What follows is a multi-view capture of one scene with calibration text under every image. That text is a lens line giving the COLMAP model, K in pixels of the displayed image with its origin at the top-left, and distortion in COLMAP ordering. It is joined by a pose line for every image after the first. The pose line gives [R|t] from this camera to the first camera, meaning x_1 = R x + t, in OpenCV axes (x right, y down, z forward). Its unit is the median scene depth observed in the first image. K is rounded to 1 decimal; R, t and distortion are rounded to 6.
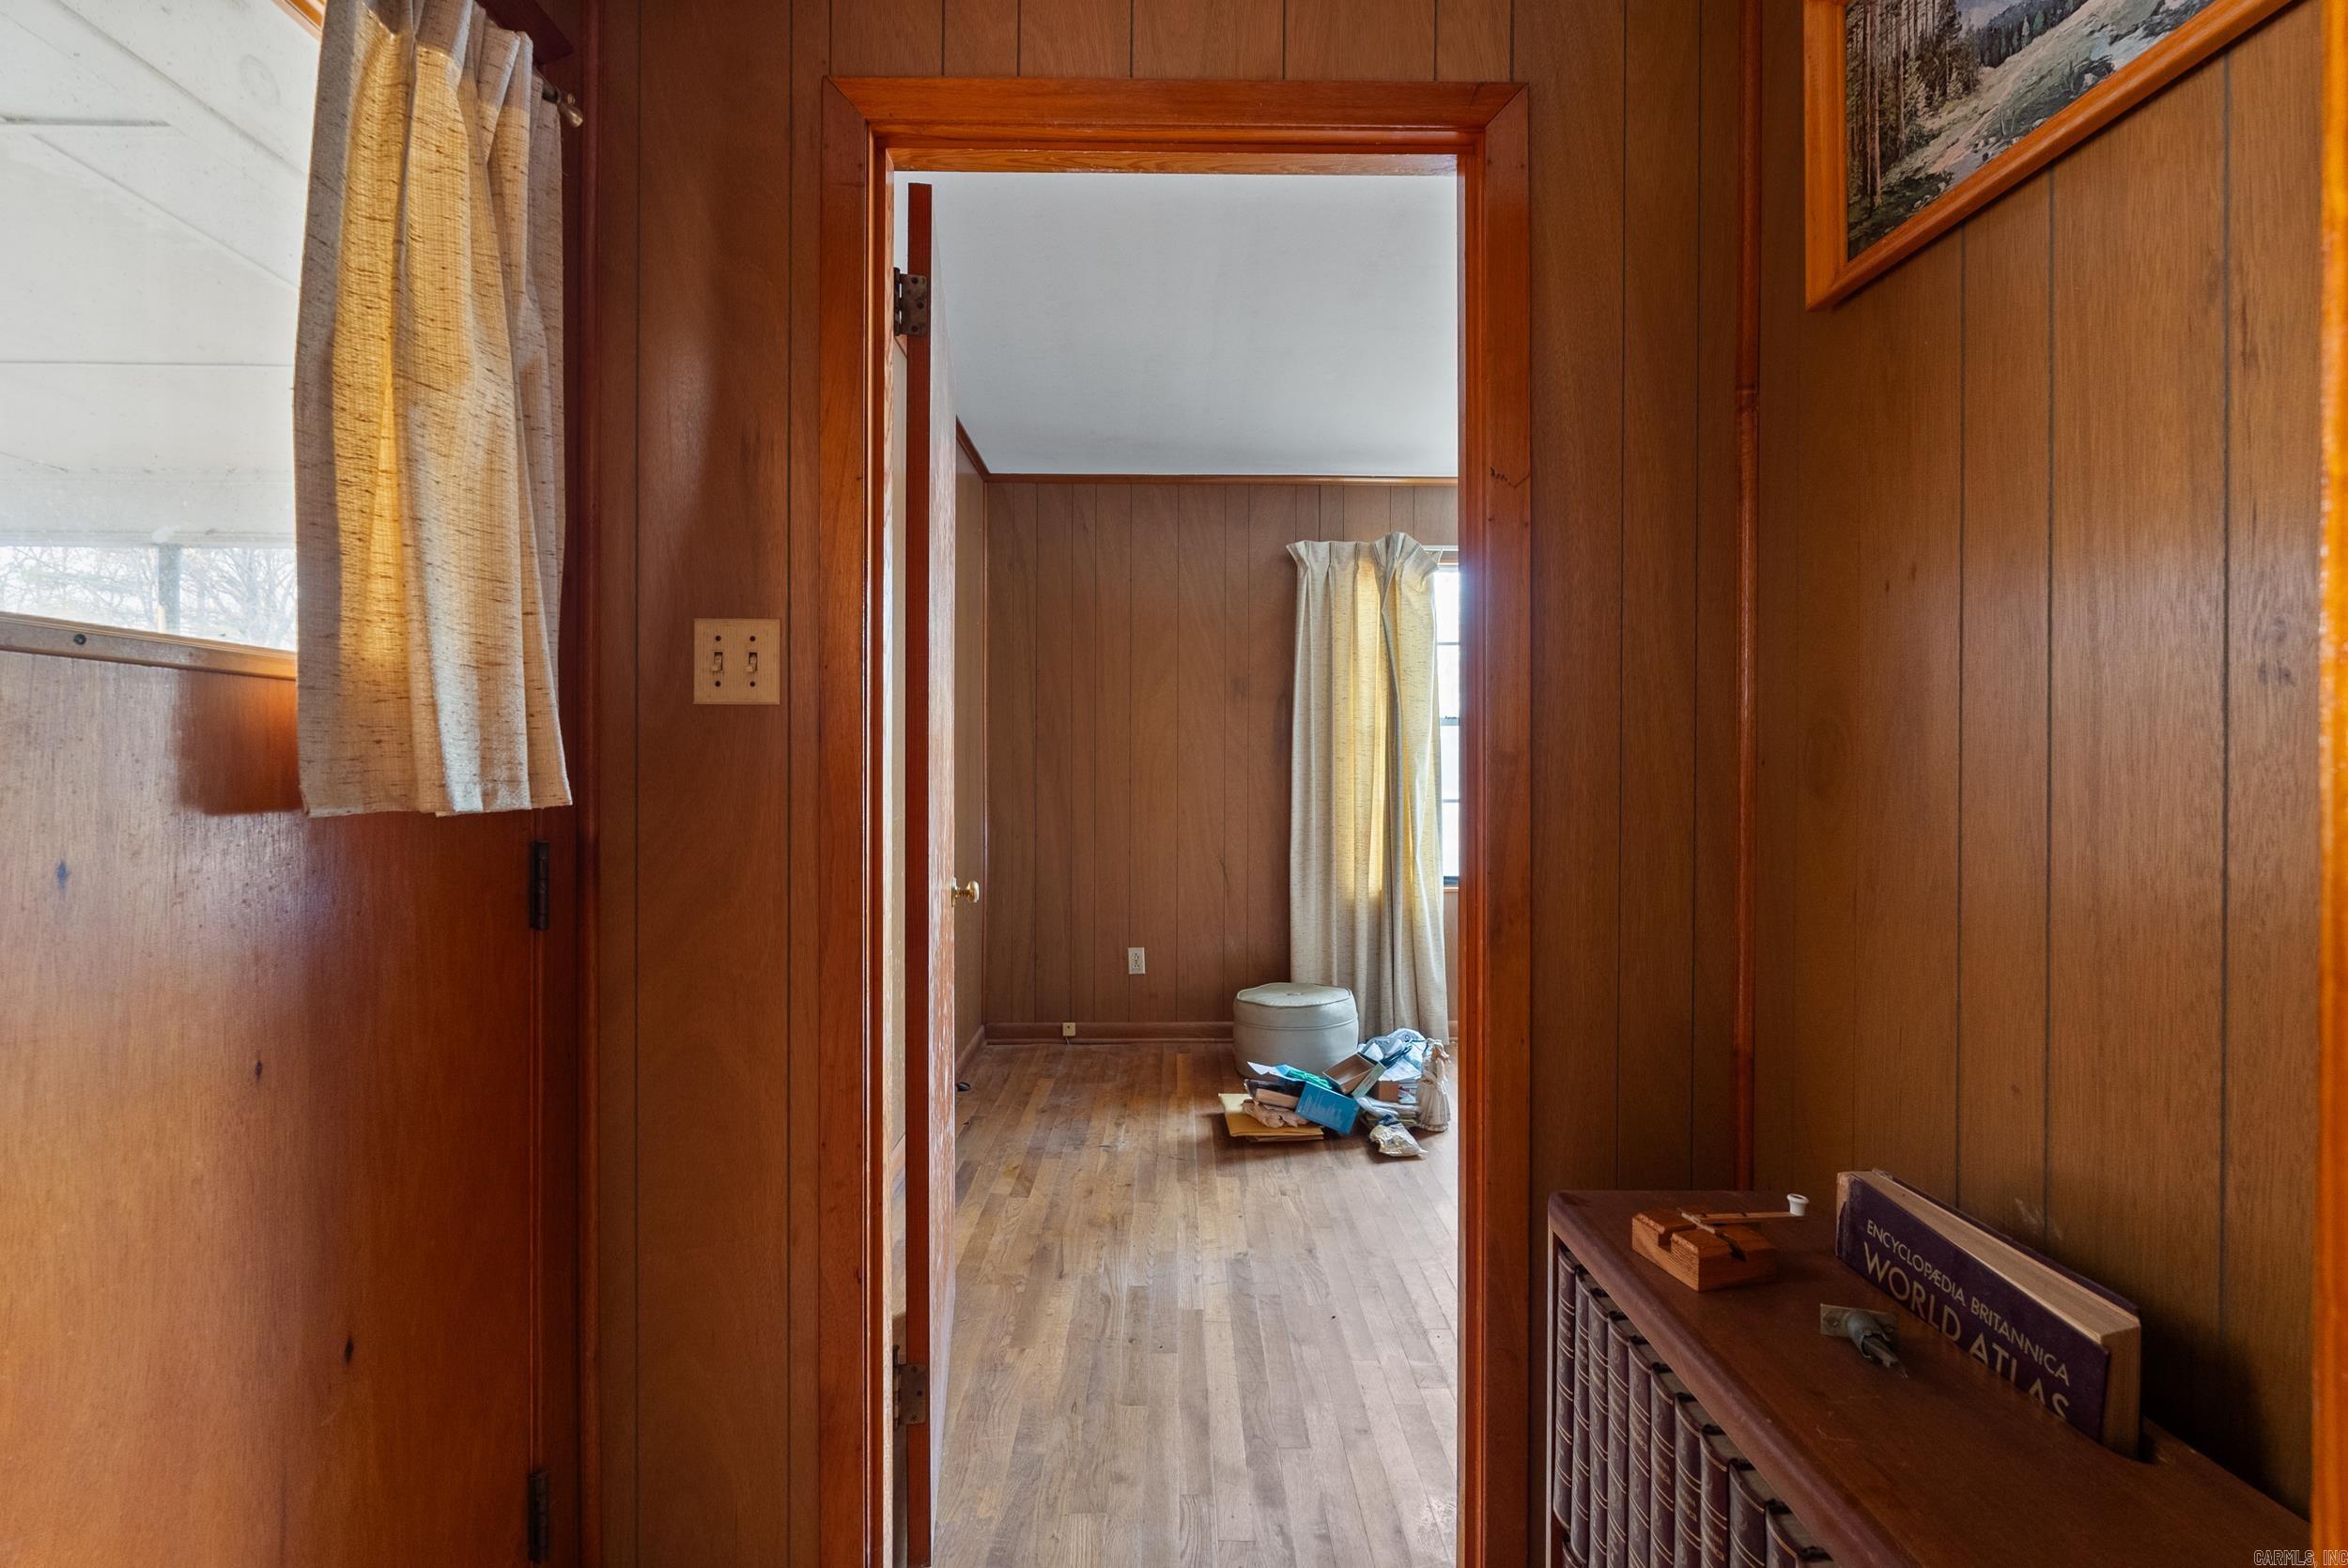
lens RADIAL K [[1049.3, 0, 1174.9], [0, 1049.3, 773.3], [0, 0, 1]] dist [-0.003900, 0.000328]
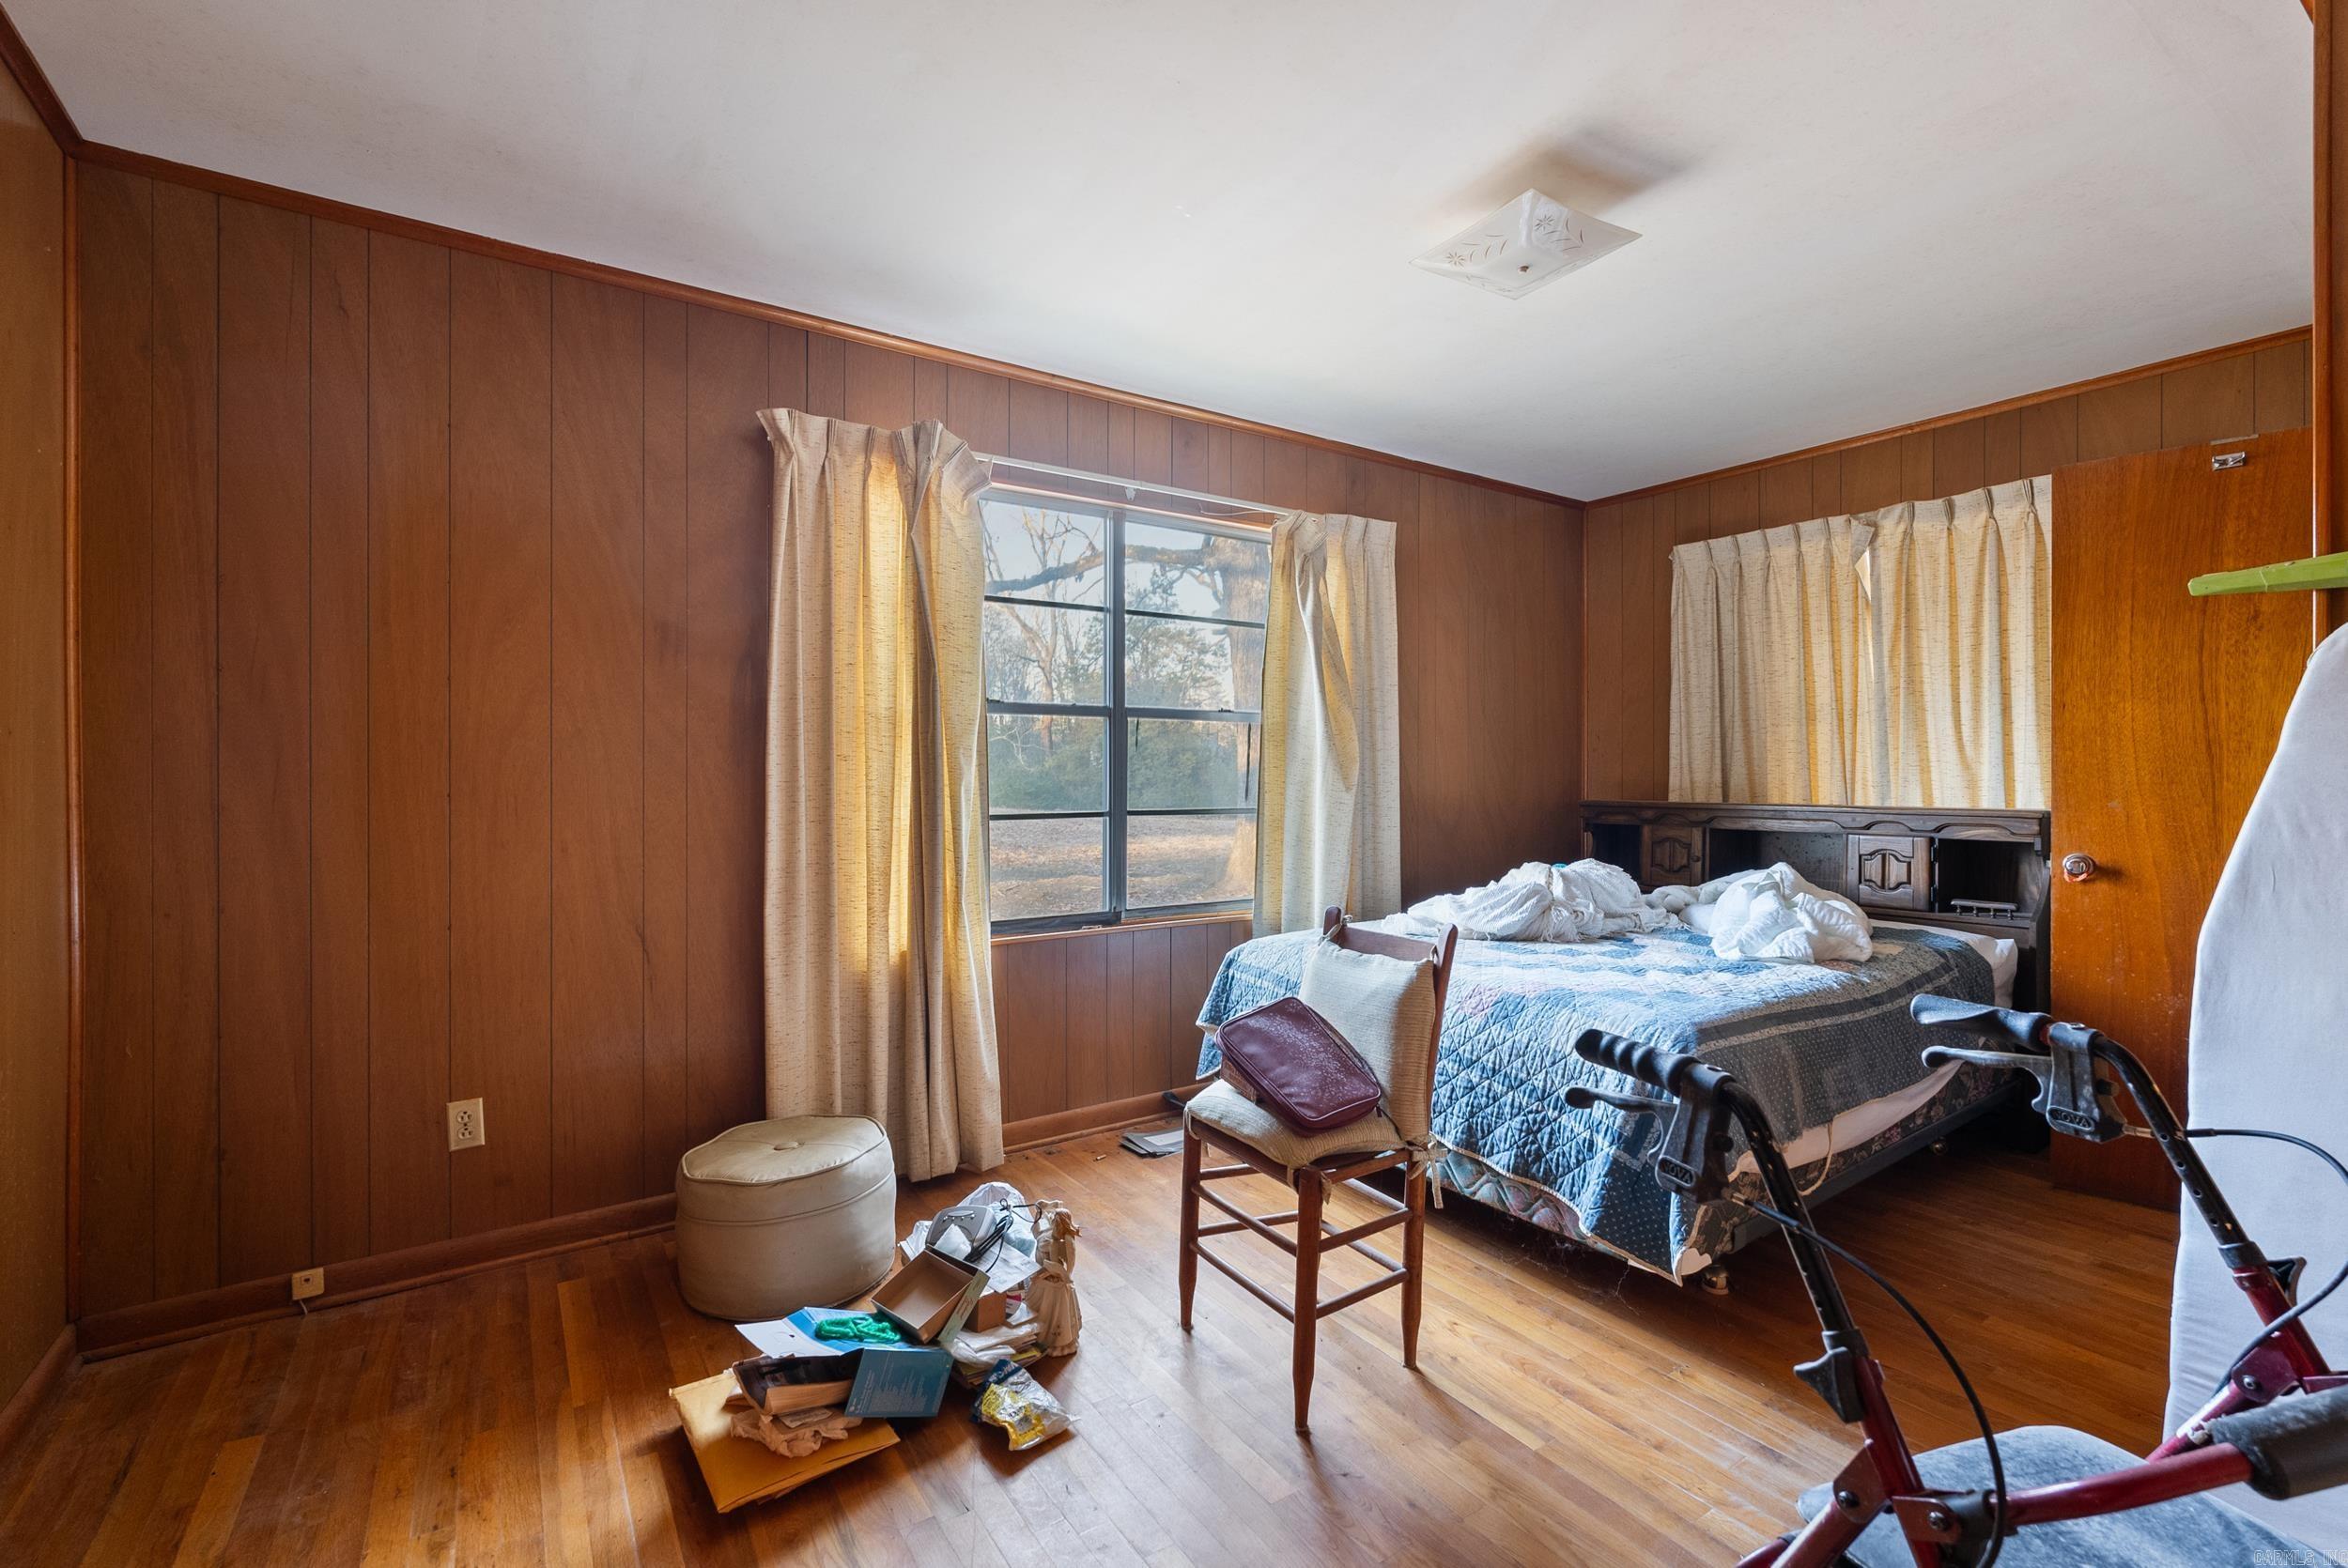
lens RADIAL K [[1049.3, 0, 1182.3], [0, 1049.3, 776.2], [0, 0, 1]] dist [-0.003900, 0.000328]
pose [[0.834567, -0.004454, 0.550888, -0.026343], [0.006881, 0.999974, -0.002339, 0.001176], [-0.550863, 0.005743, 0.834576, 0.355932]]
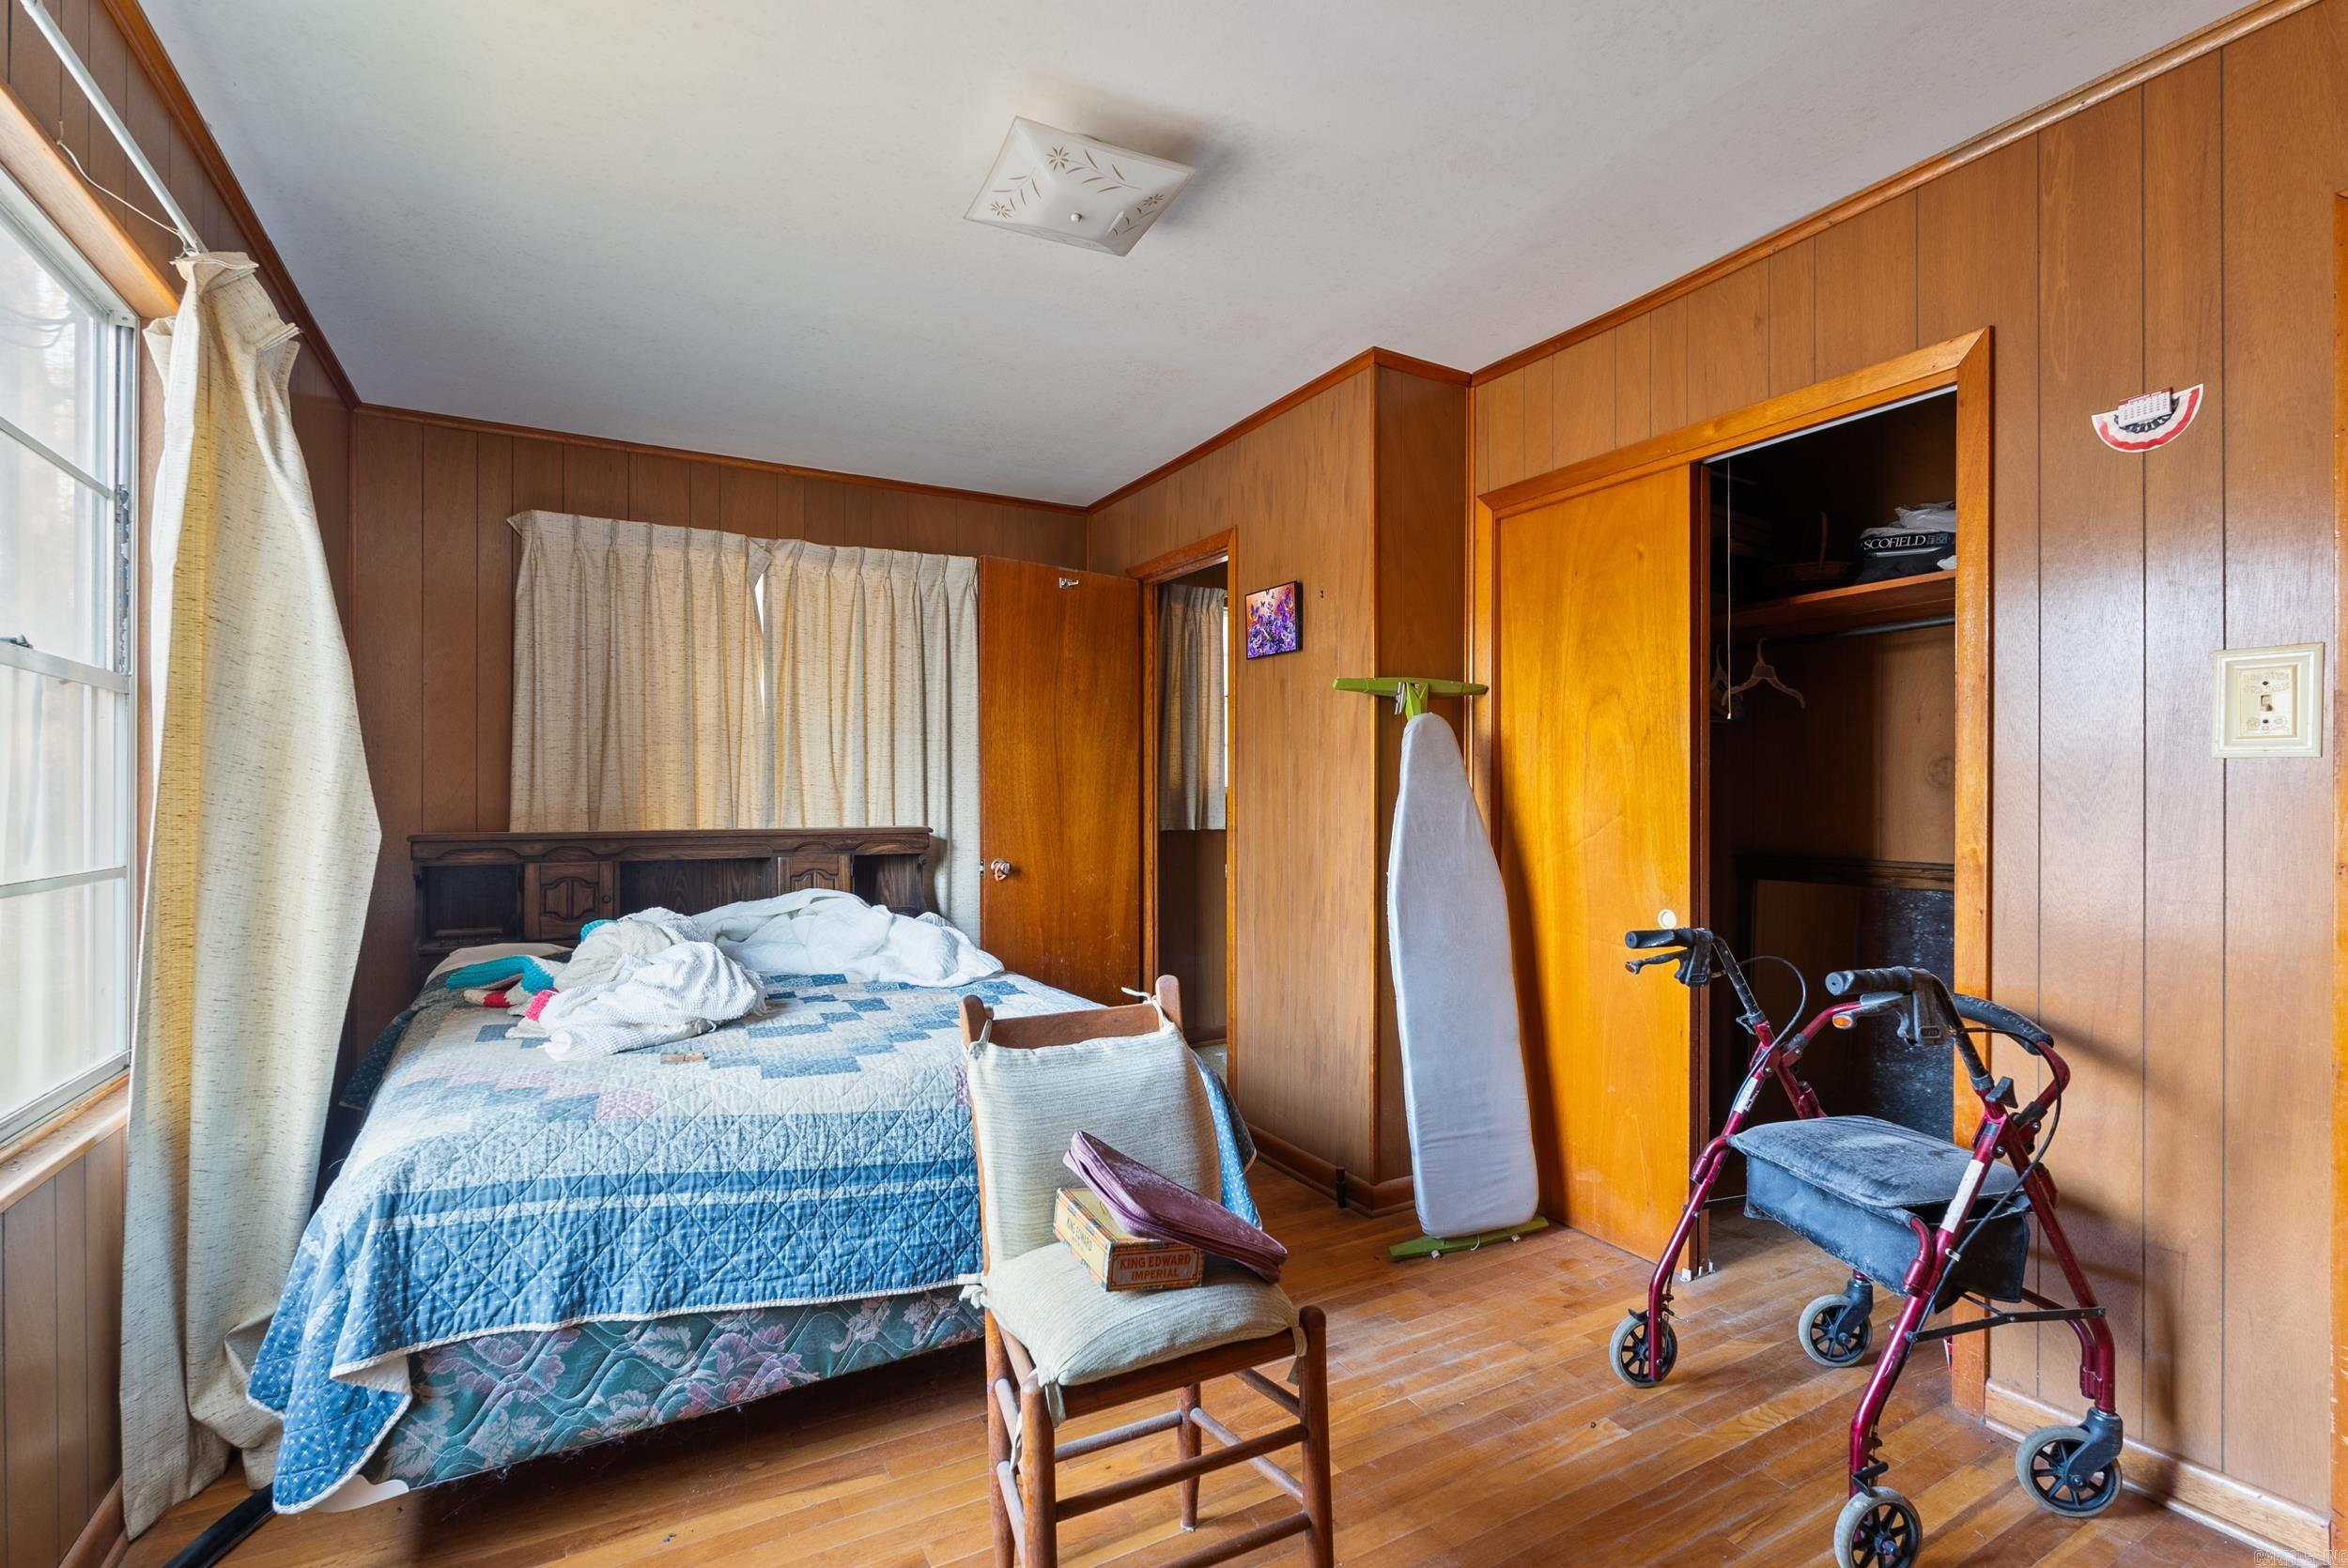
lens RADIAL K [[1049.3, 0, 1174.6], [0, 1049.3, 791.4], [0, 0, 1]] dist [-0.003900, 0.000328]
pose [[-0.475830, 0.000417, 0.879537, -0.014255], [0.004723, 0.999987, 0.002081, -0.002927], [-0.879525, 0.005144, -0.475825, 0.782187]]
